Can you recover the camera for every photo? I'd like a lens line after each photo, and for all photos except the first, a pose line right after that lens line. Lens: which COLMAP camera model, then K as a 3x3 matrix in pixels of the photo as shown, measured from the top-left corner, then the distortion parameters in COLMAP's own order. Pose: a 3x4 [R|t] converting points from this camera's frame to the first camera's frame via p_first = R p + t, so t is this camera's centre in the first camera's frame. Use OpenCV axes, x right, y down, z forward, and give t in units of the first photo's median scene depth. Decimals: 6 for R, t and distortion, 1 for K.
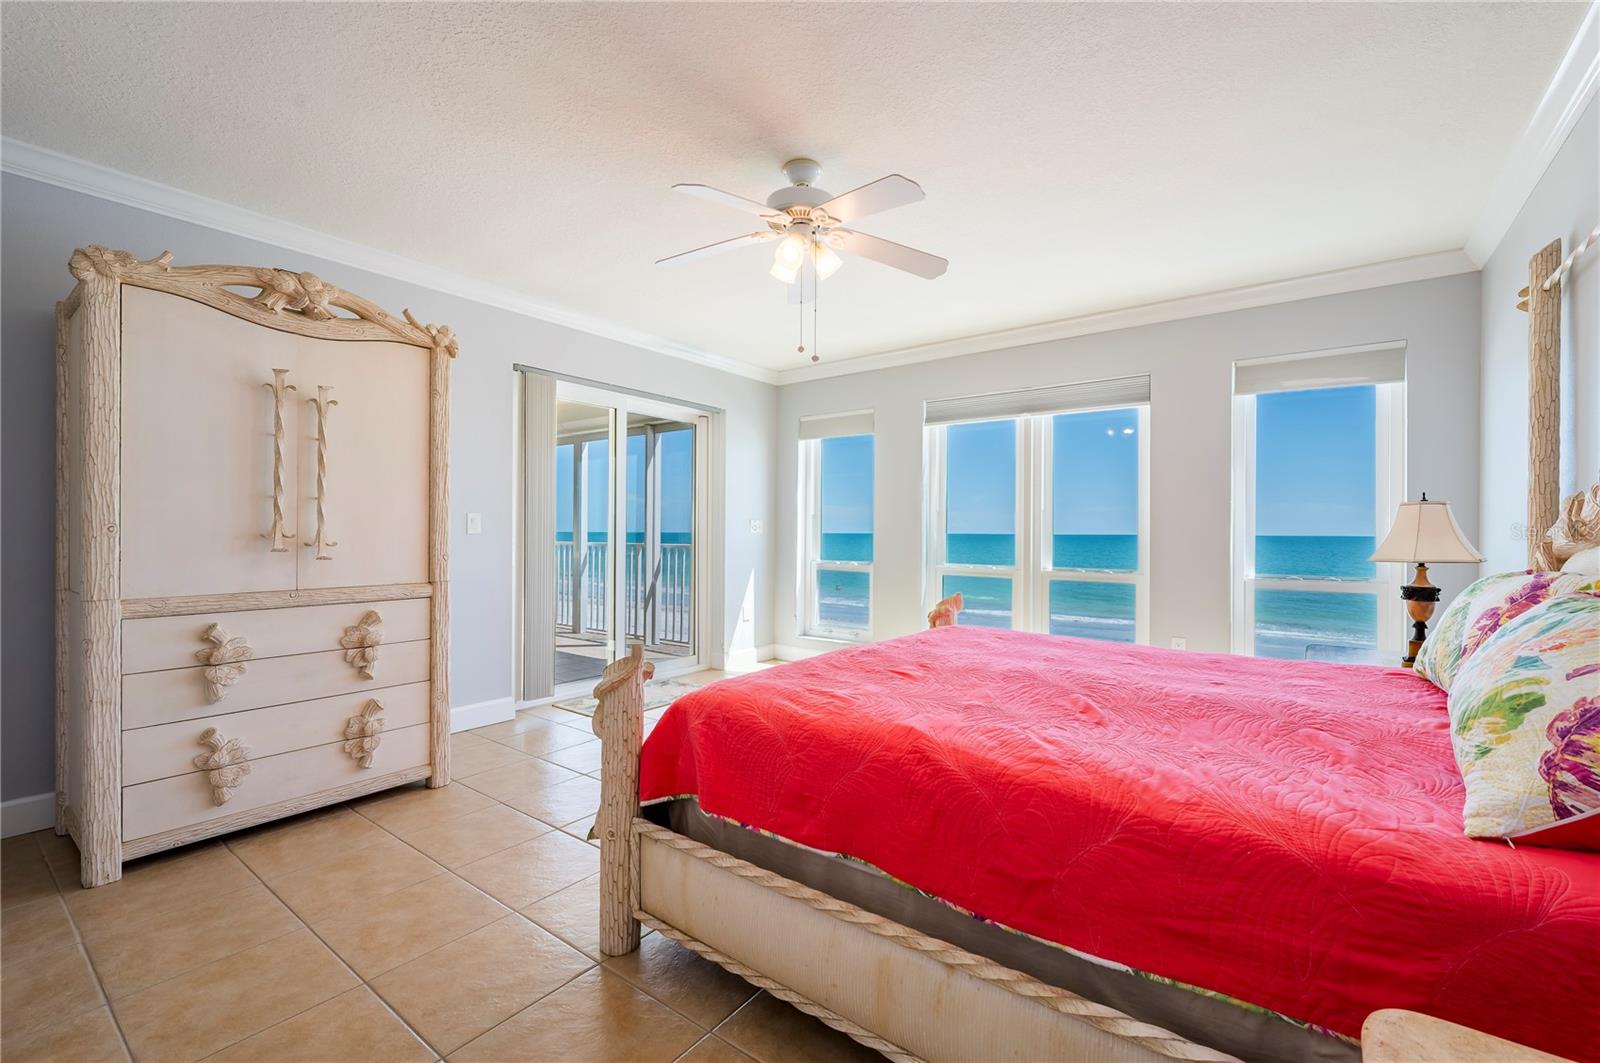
lens RADIAL K [[666.9, 0, 824.0], [0, 666.9, 536.5], [0, 0, 1]] dist [0.002761, -0.001045]
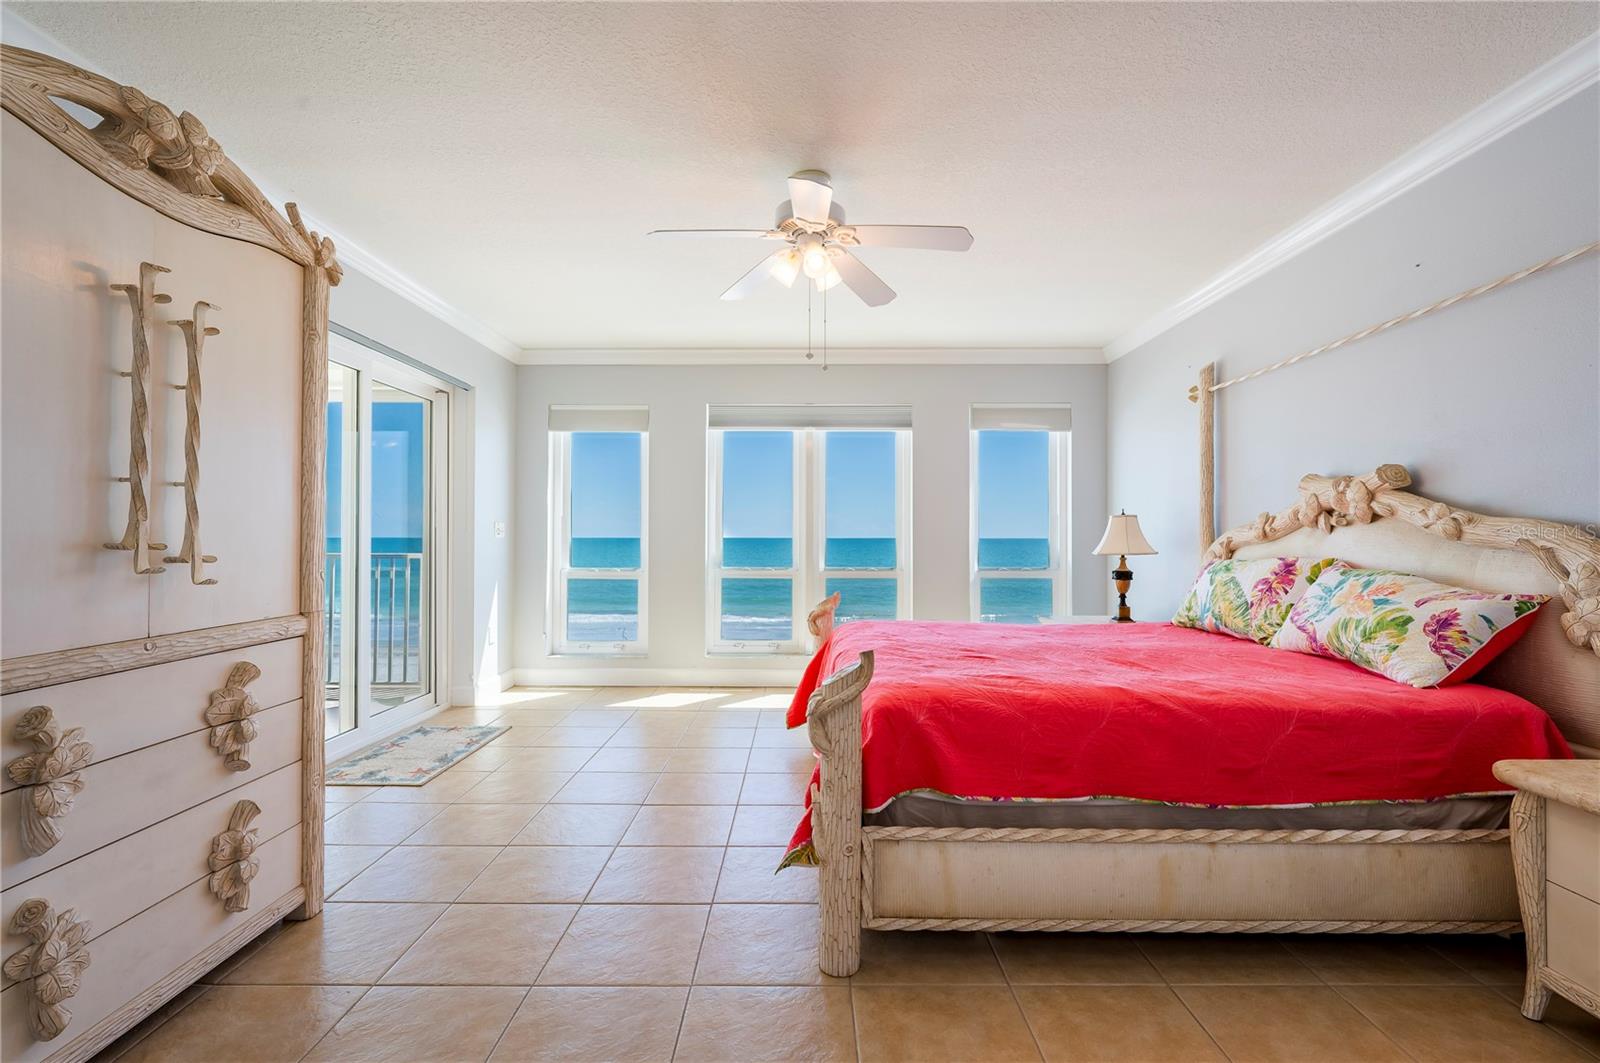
lens RADIAL K [[689.3, 0, 822.0], [0, 689.3, 536.0], [0, 0, 1]] dist [-0.000977, 0.000620]
pose [[0.809765, -0.003225, 0.586745, -0.621428], [0.007005, 0.999967, -0.004171, -0.002790], [-0.586712, 0.007488, 0.809761, 0.140777]]
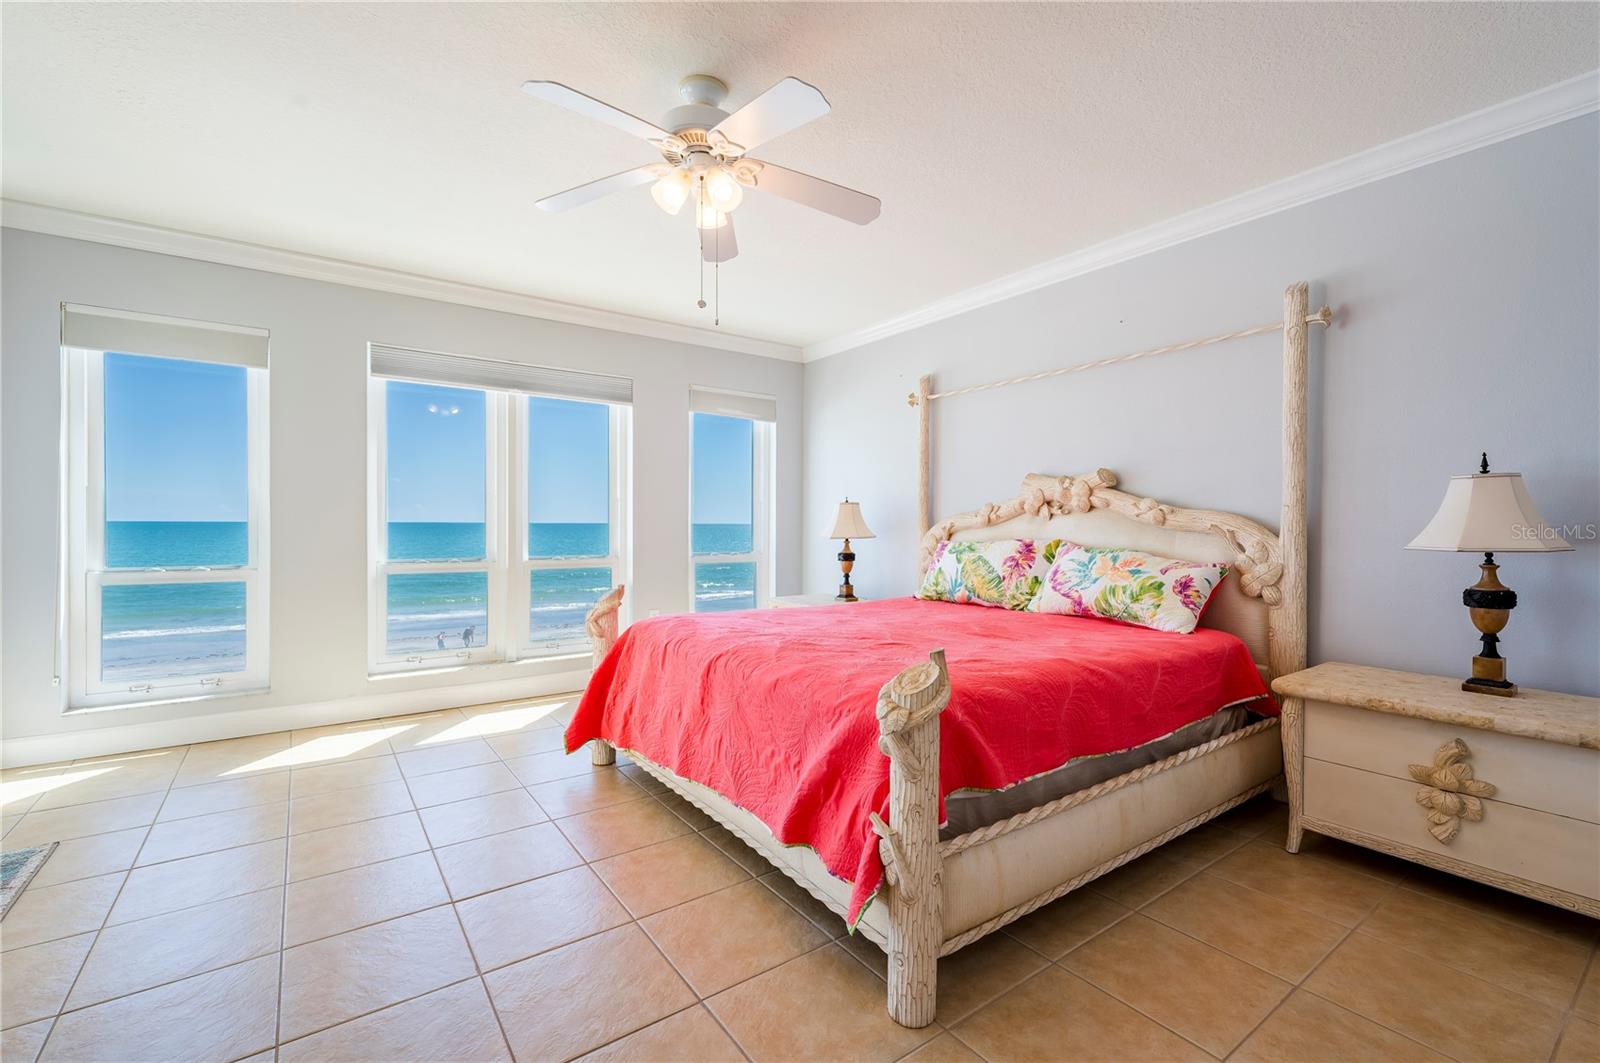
lens RADIAL K [[666.9, 0, 803.9], [0, 666.9, 533.0], [0, 0, 1]] dist [0.002761, -0.001045]
pose [[0.328928, -0.017305, 0.944197, -0.776283], [0.003124, 0.999847, 0.017236, -0.004617], [-0.944350, -0.002720, 0.328931, 0.584414]]
